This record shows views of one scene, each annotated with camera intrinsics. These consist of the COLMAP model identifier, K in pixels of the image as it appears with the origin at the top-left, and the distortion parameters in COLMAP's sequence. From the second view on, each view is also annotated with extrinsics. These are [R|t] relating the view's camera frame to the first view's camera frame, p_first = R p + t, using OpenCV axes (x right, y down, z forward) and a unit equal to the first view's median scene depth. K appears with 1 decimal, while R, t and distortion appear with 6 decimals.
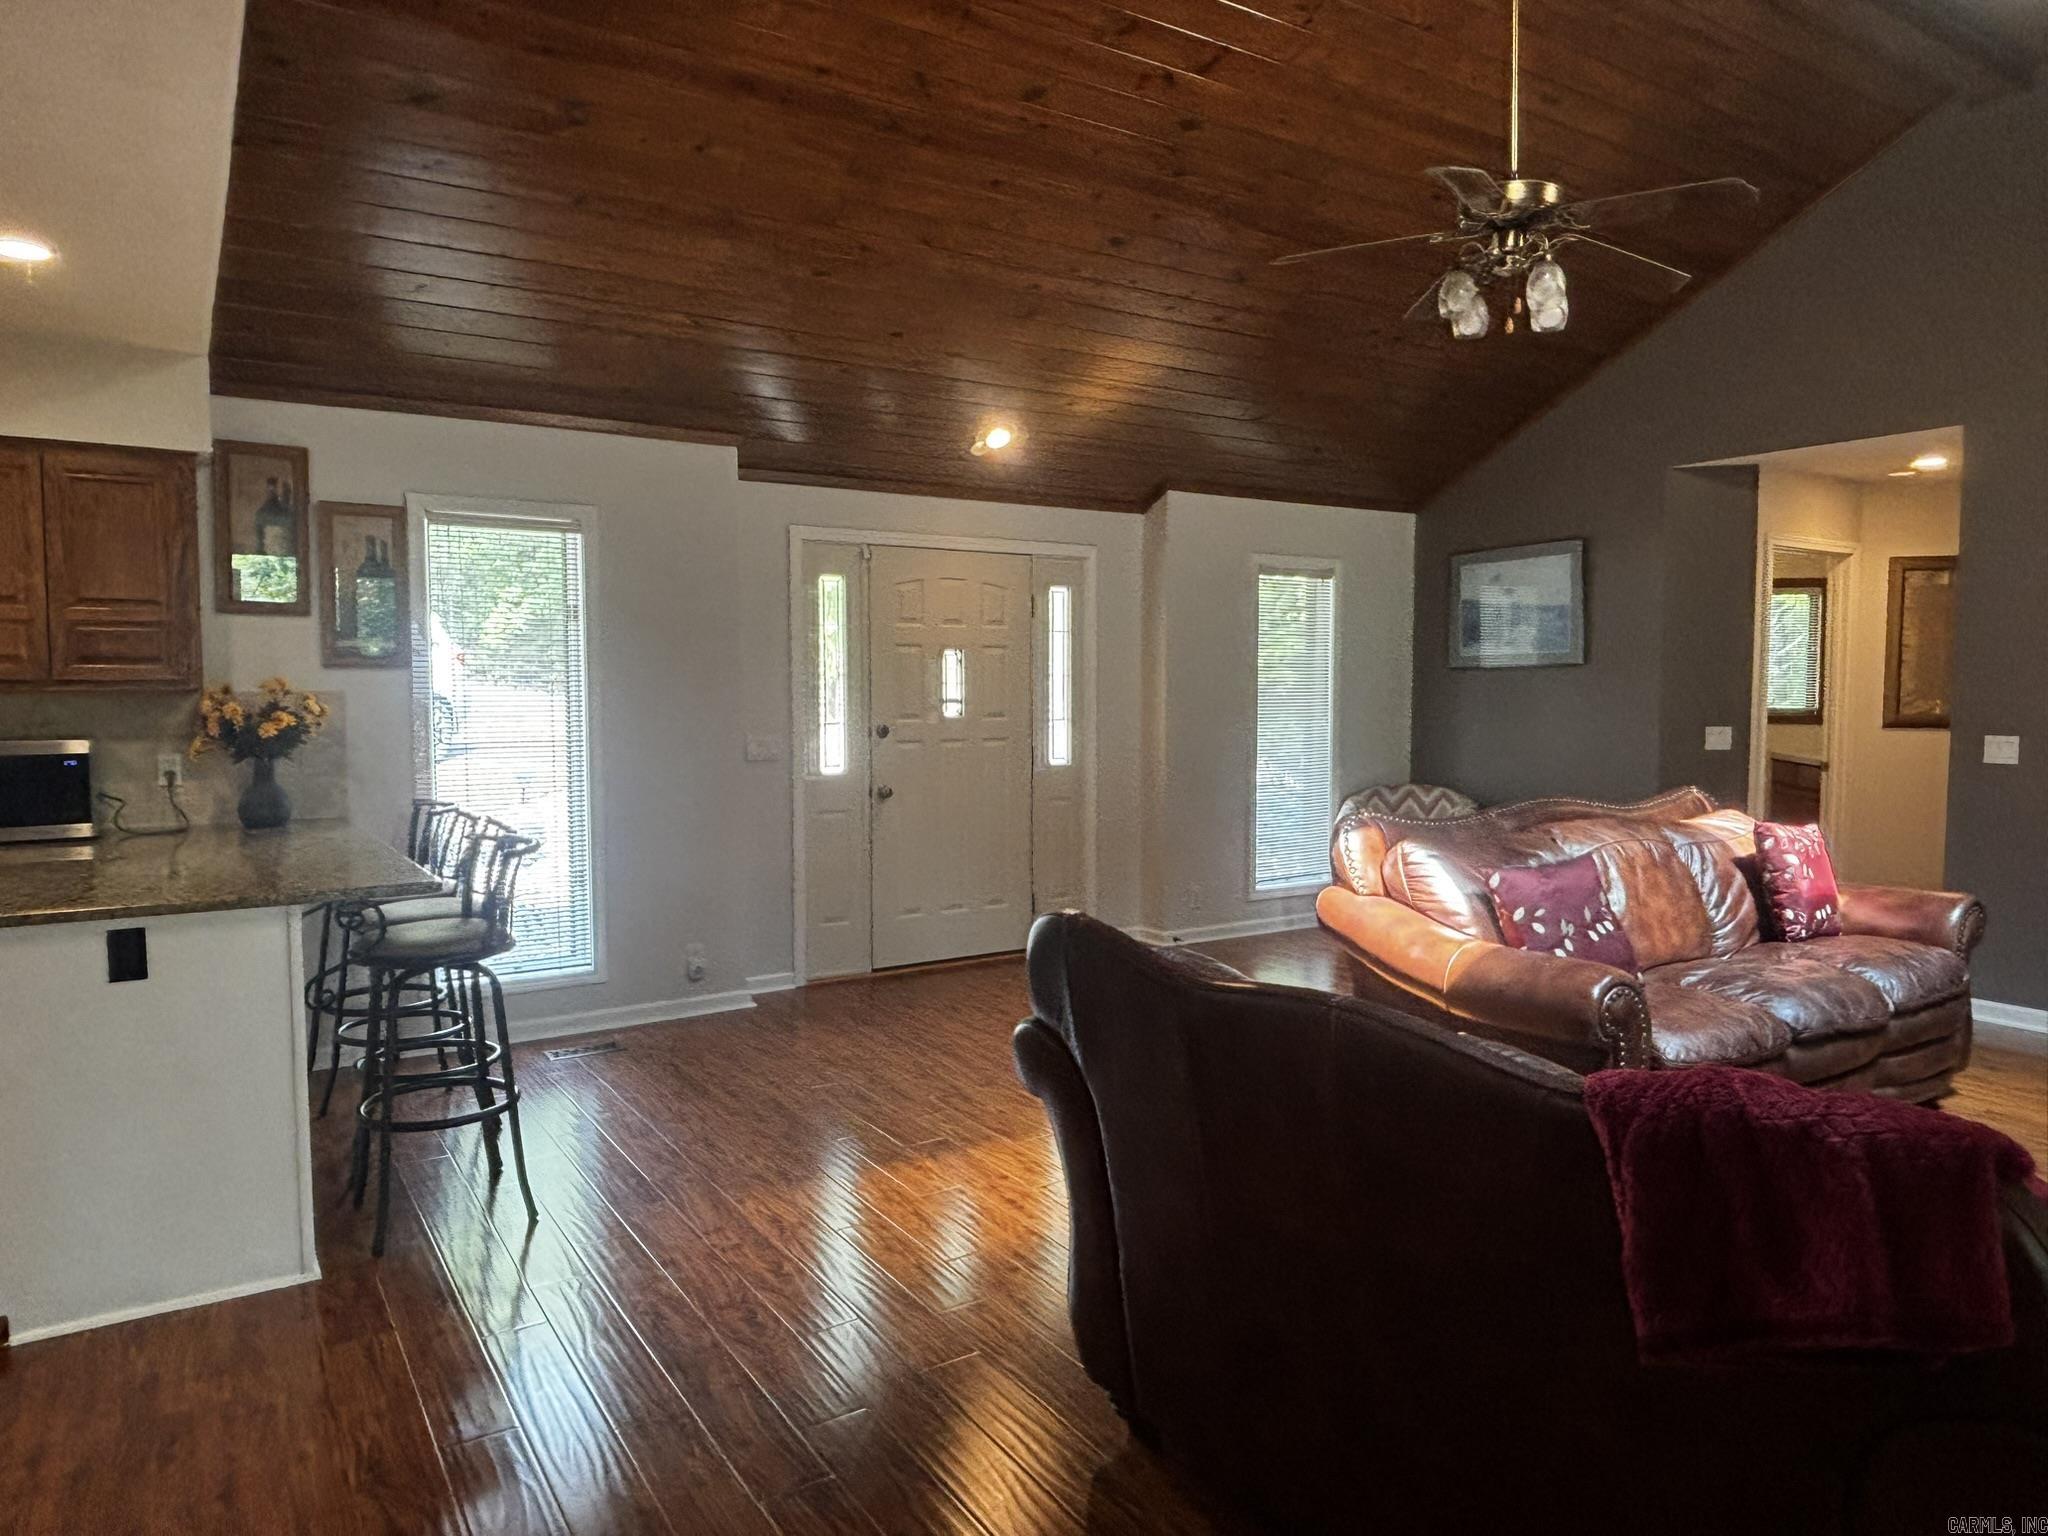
lens RADIAL K [[1299.9, 0, 1017.5], [0, 1299.9, 765.1], [0, 0, 1]] dist [0.025683, -0.034934]
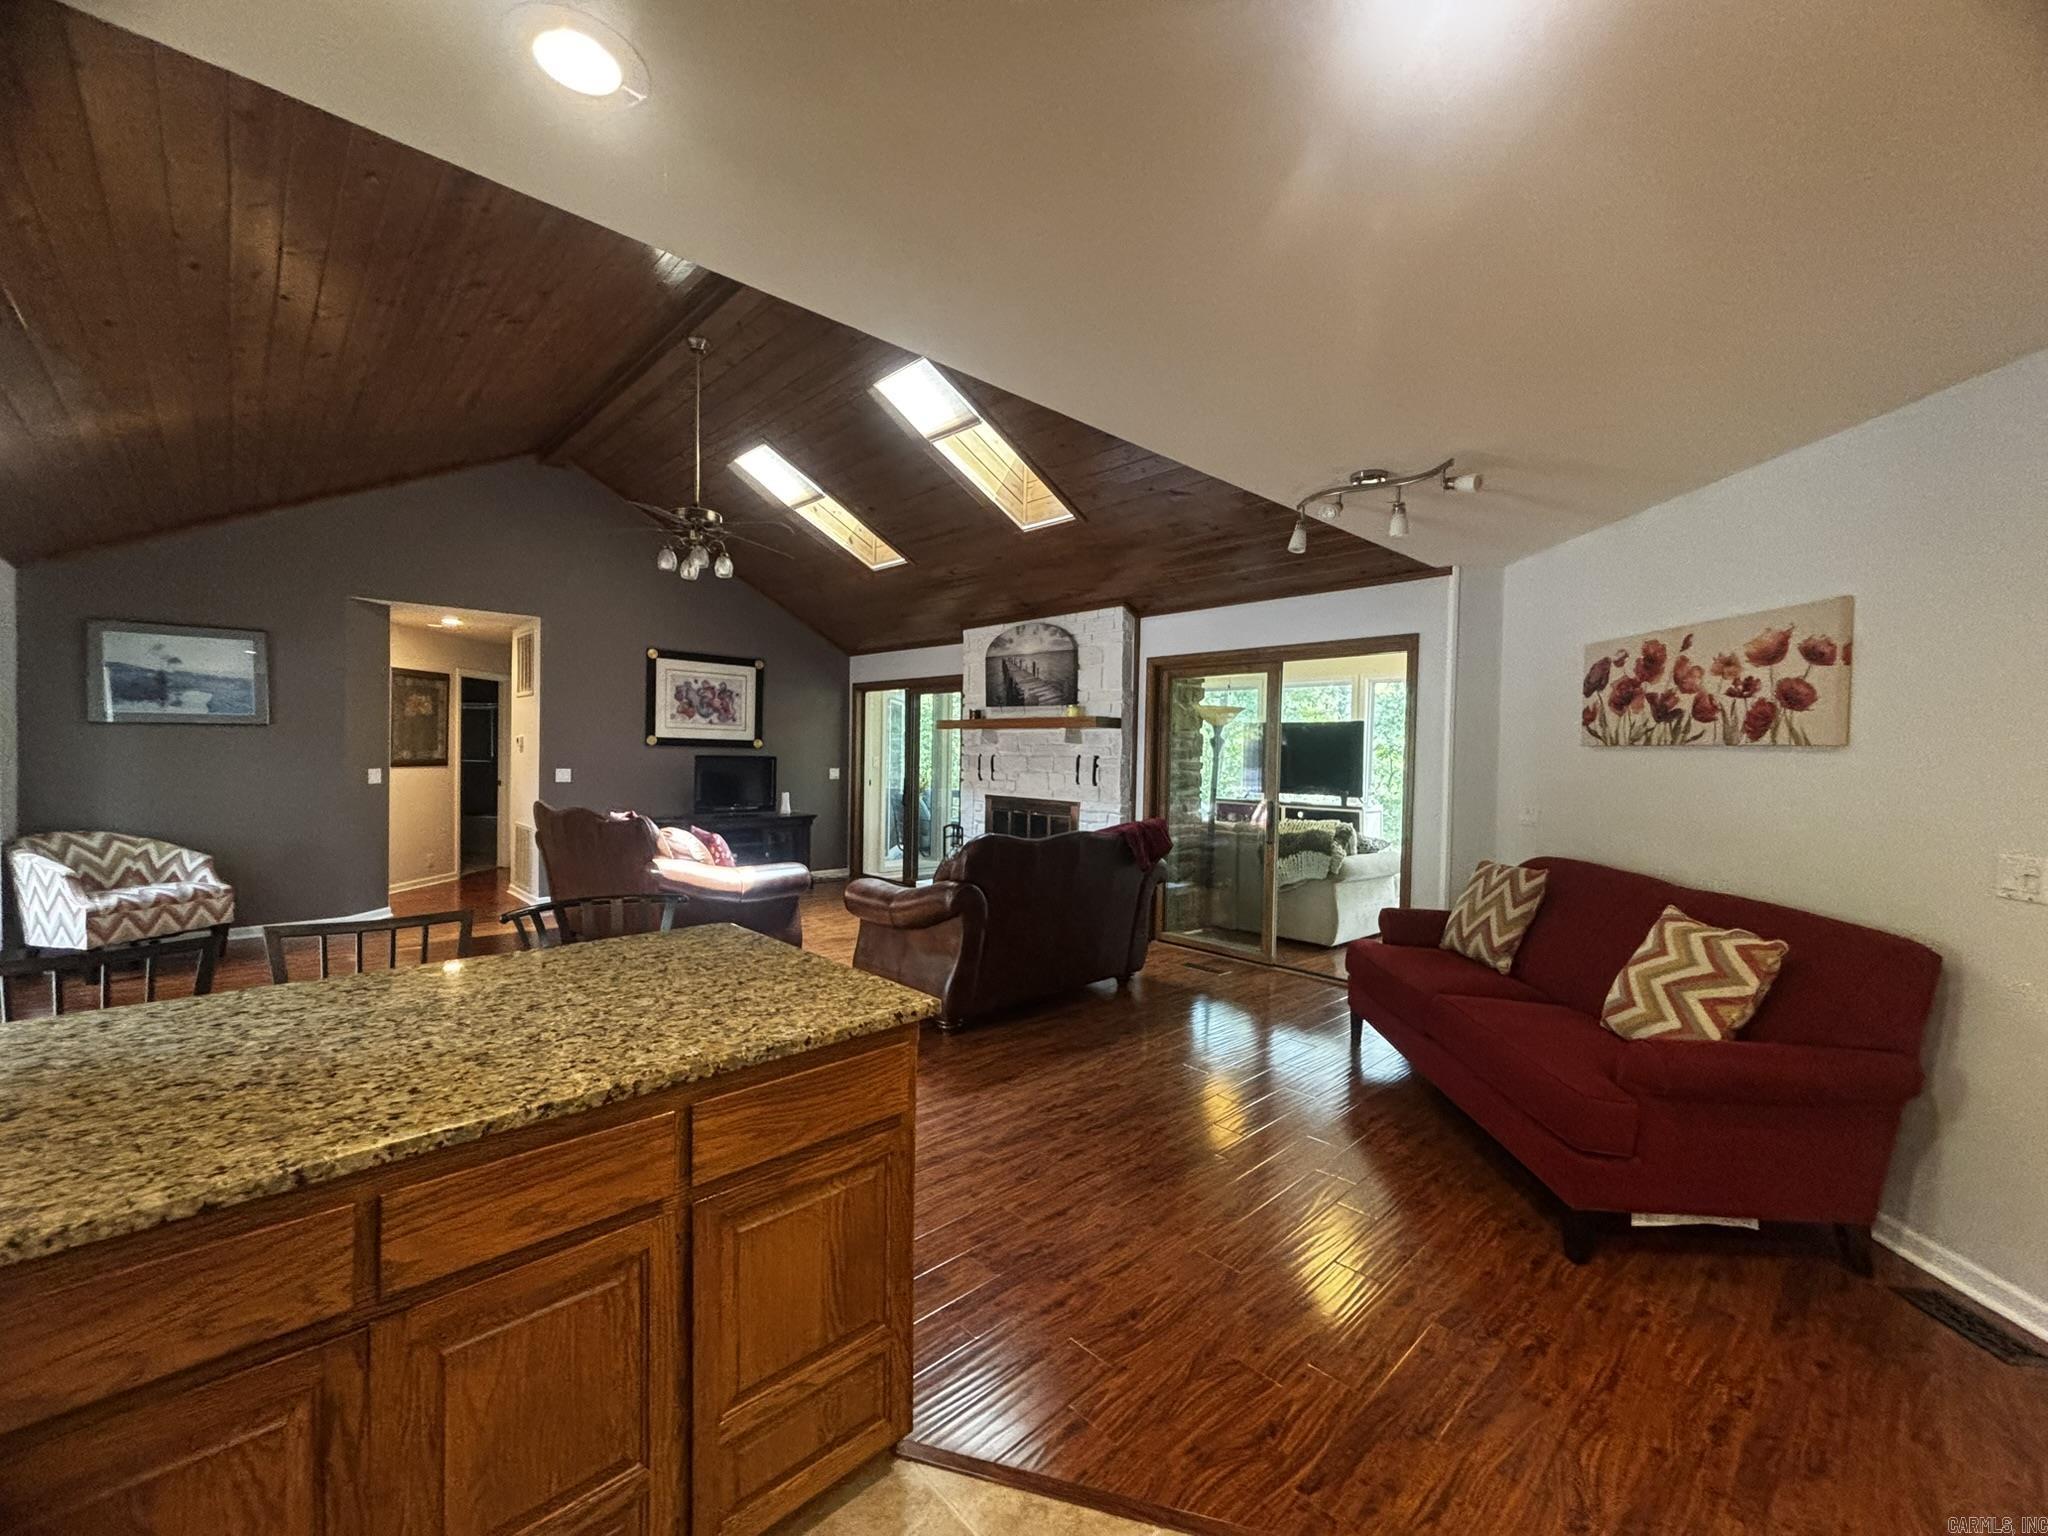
lens RADIAL K [[835.8, 0, 1024.6], [0, 835.8, 770.4], [0, 0, 1]] dist [0.002735, -0.000529]
pose [[-0.188333, -0.025623, 0.981771, -0.810625], [0.043665, 0.998453, 0.034435, -0.038644], [-0.981134, 0.049355, -0.186923, 0.587628]]
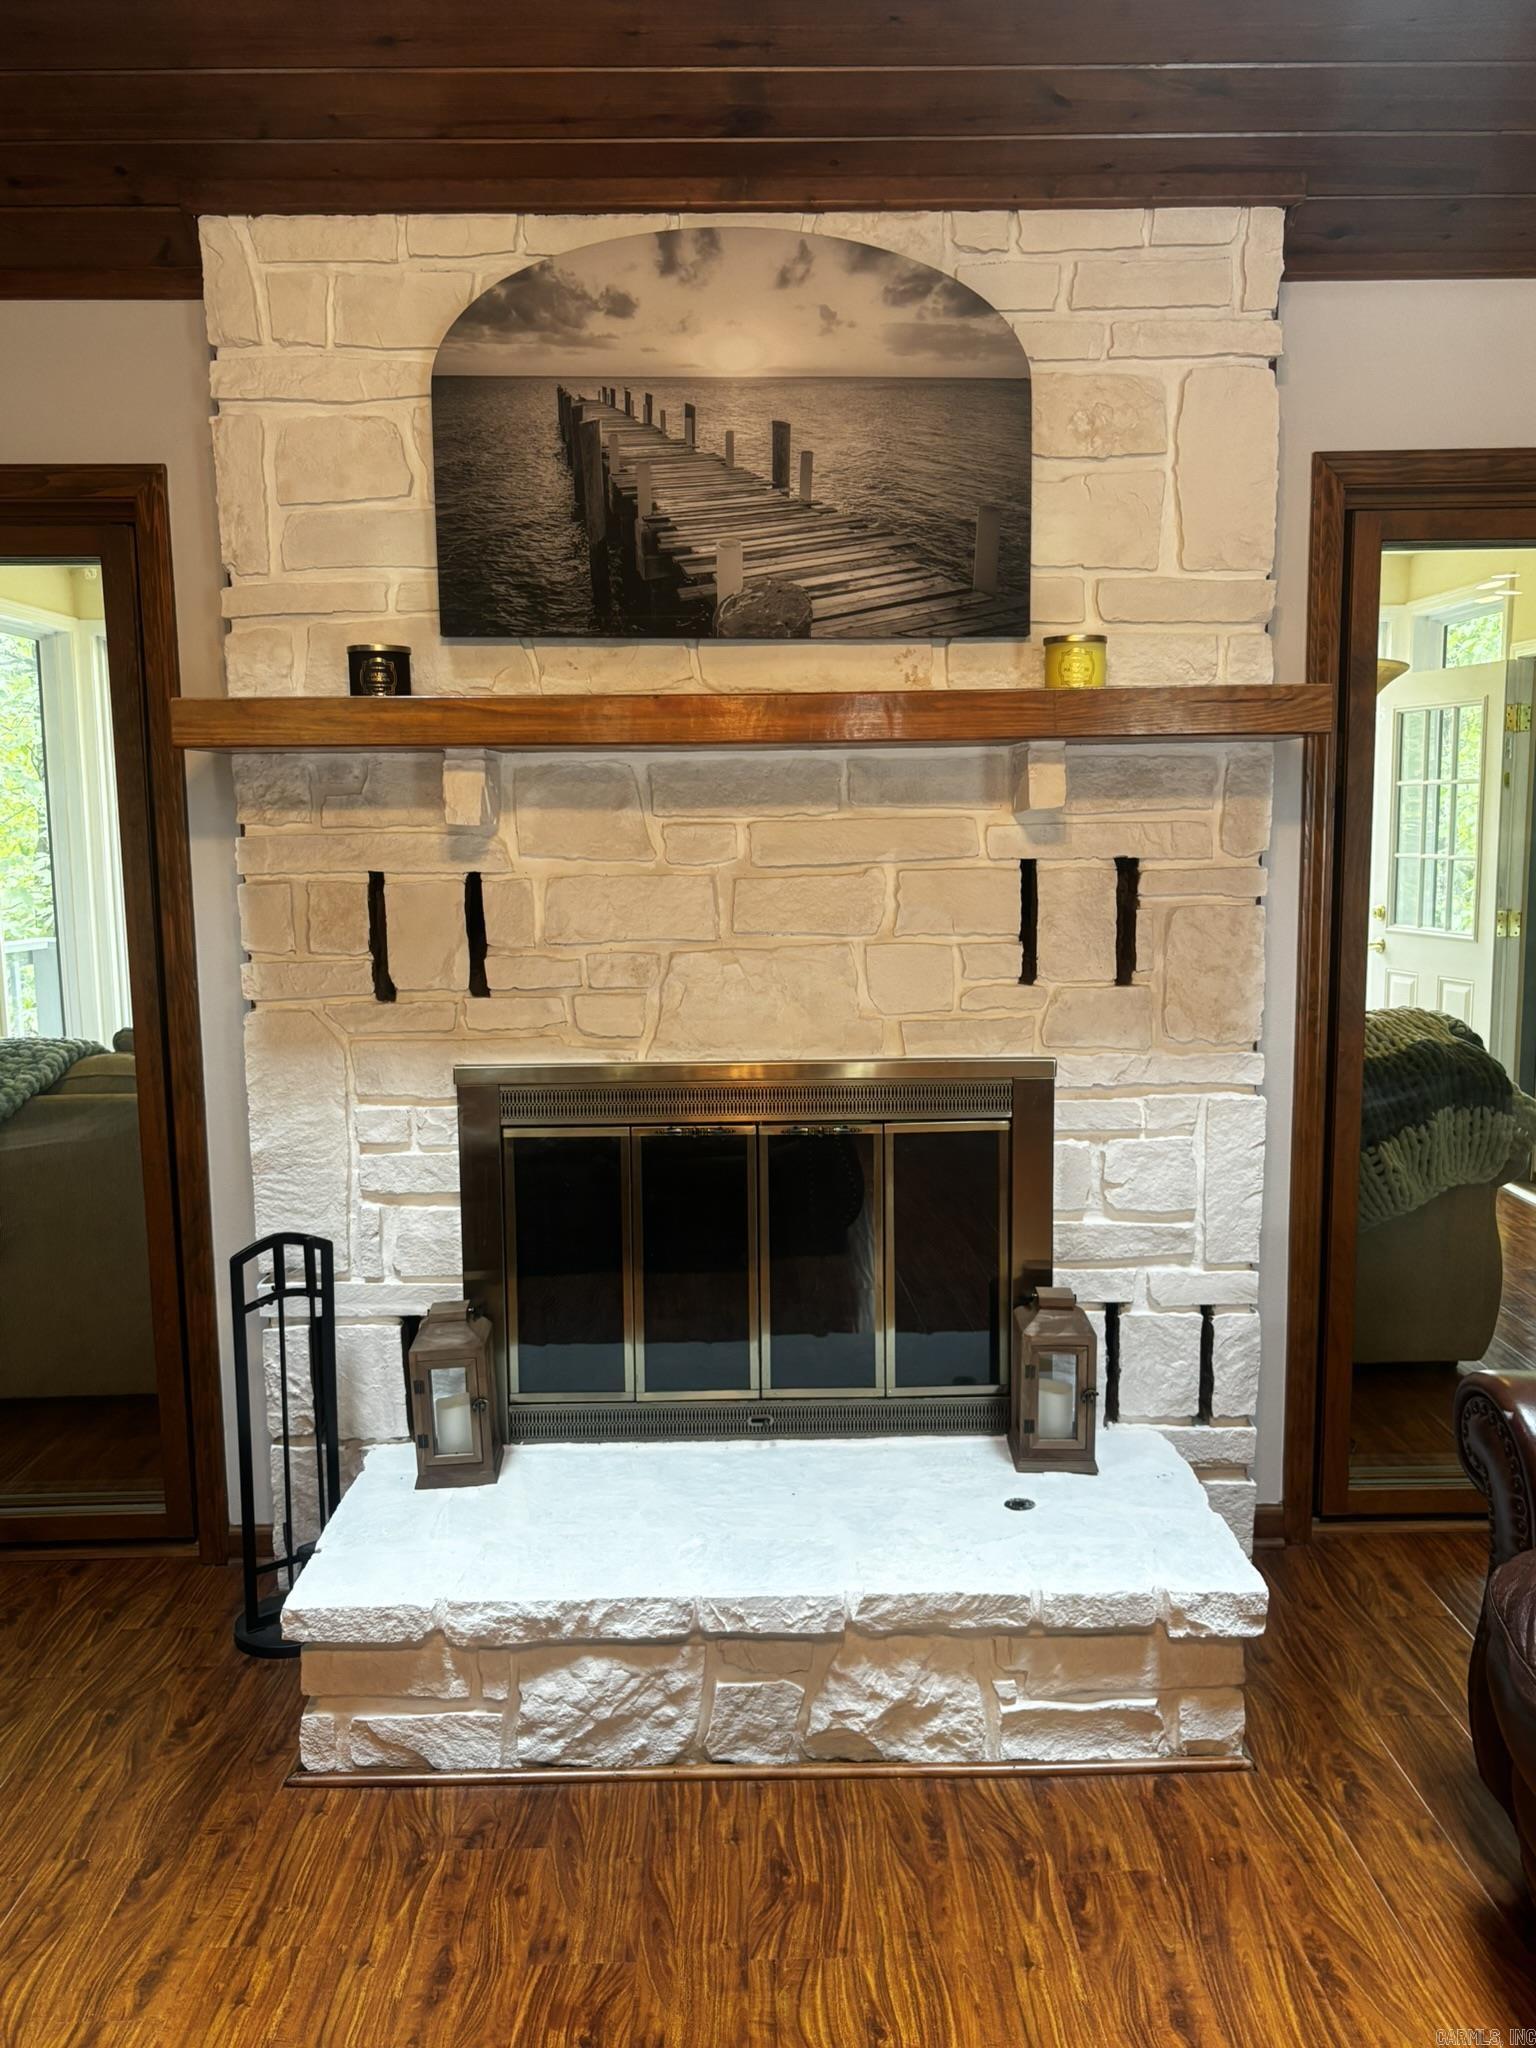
lens RADIAL K [[1598.6, 0, 763.9], [0, 1598.6, 1035.0], [0, 0, 1]] dist [-0.004679, 0.010428]
pose [[-0.849191, -0.056549, 0.525049, 0.282288], [0.045915, 0.982579, 0.180085, -0.060940], [-0.526085, 0.177034, -0.831801, 0.818523]]
